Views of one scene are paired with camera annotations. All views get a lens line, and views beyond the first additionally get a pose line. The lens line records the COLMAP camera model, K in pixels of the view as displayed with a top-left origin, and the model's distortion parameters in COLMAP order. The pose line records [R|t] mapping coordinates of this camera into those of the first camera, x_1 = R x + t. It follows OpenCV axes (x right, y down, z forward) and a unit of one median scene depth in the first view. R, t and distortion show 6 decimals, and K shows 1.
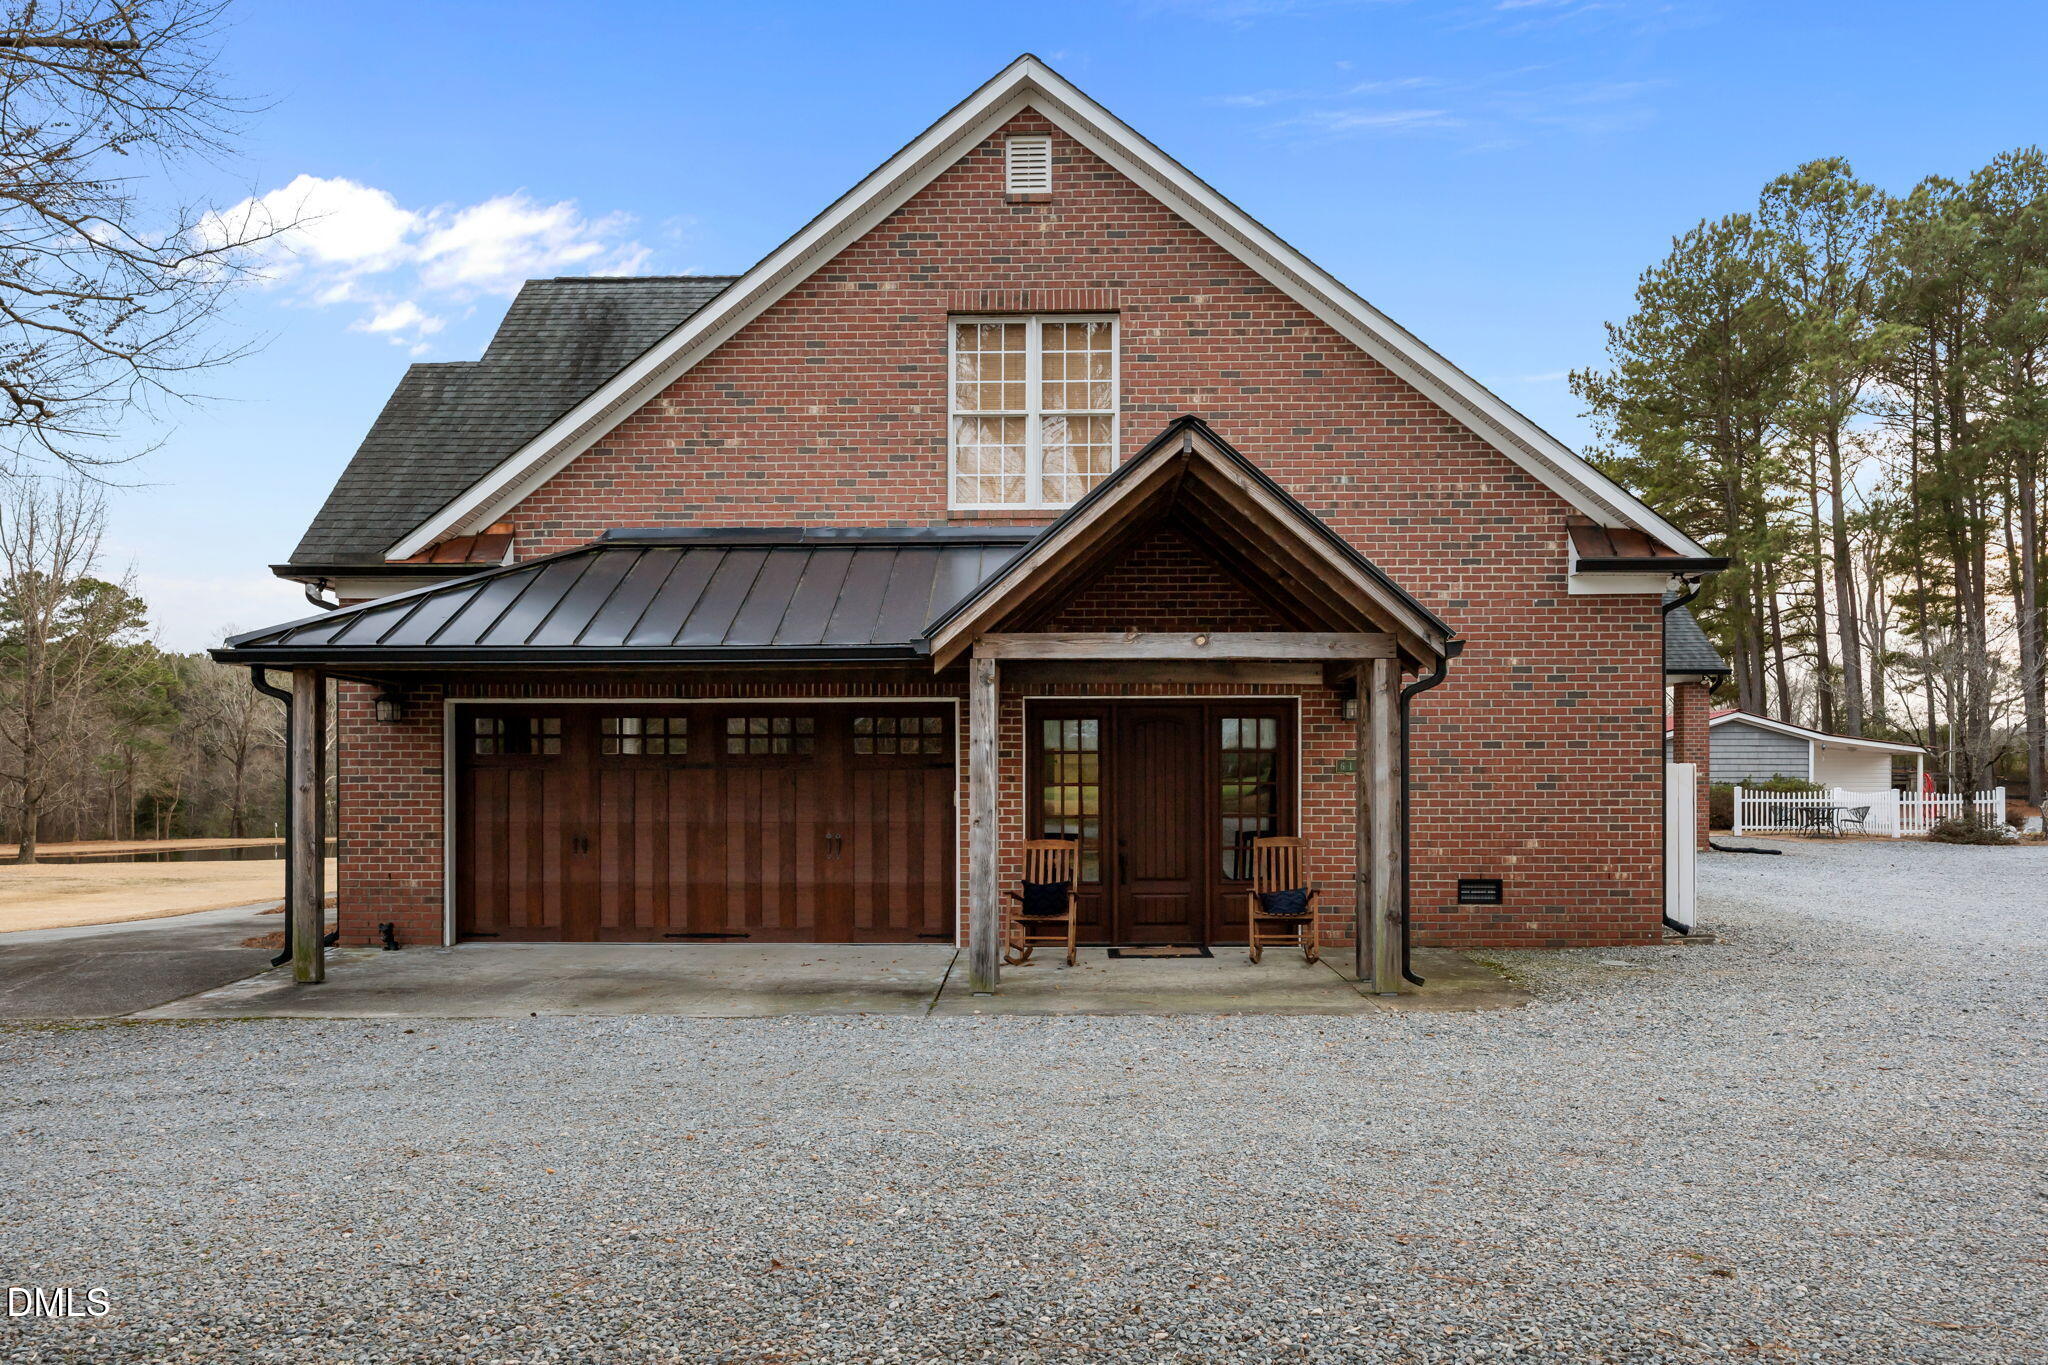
lens RADIAL K [[1303.0, 0, 1023.5], [0, 1303.0, 736.8], [0, 0, 1]] dist [-0.002859, -0.000113]
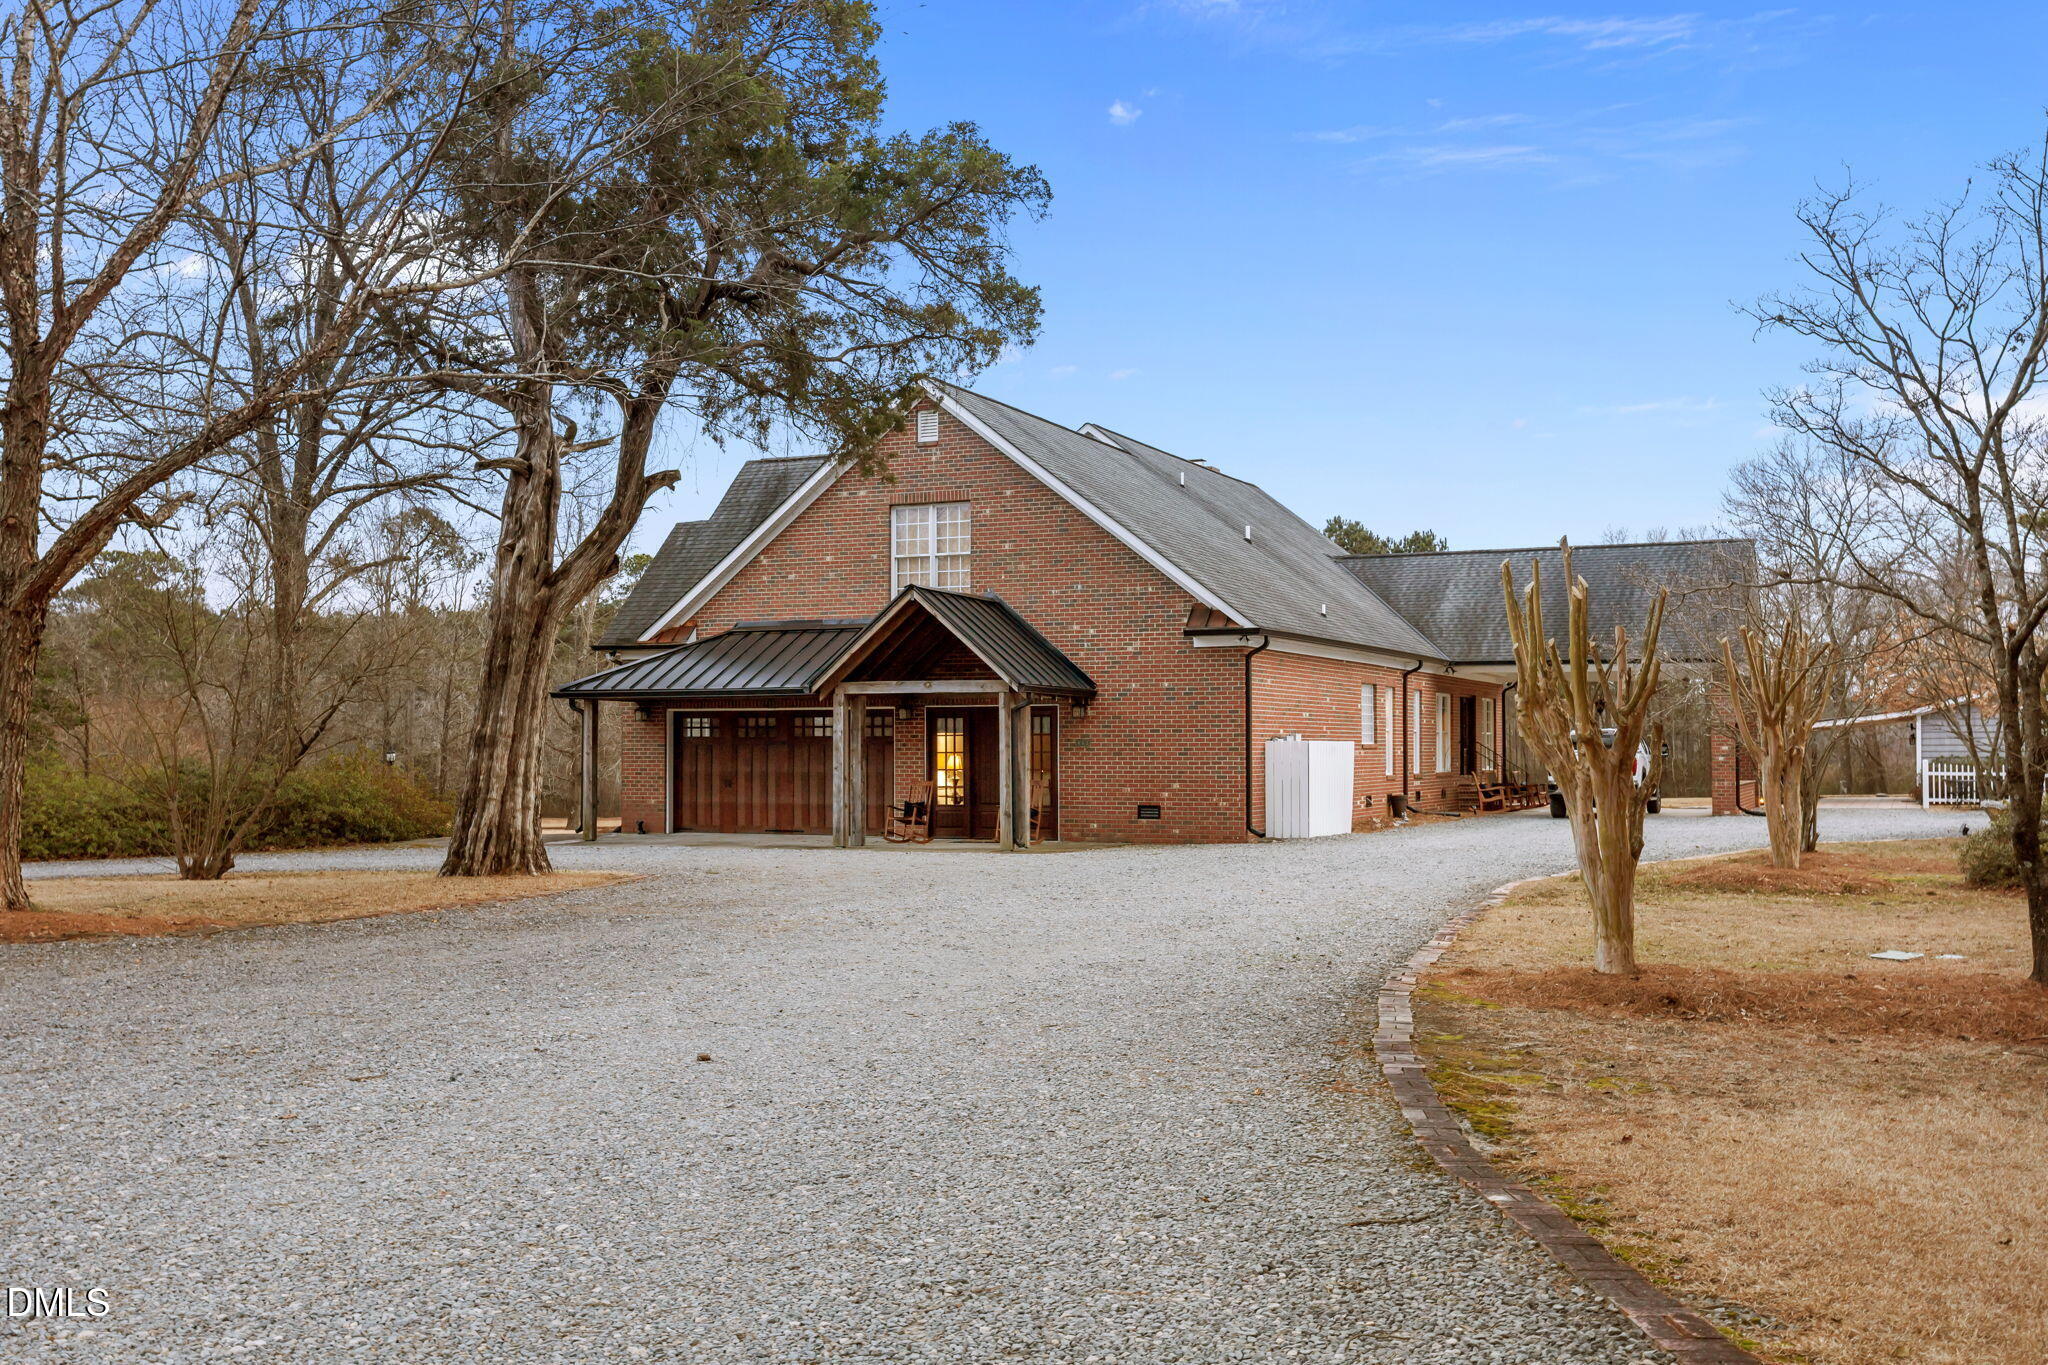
lens RADIAL K [[1253.4, 0, 1025.9], [0, 1253.4, 671.5], [0, 0, 1]] dist [-0.003815, 0.000429]
pose [[0.952065, -0.017869, -0.305374, 0.685524], [0.007756, 0.999381, -0.034300, -0.017021], [0.305798, 0.030288, 0.951615, -0.678371]]
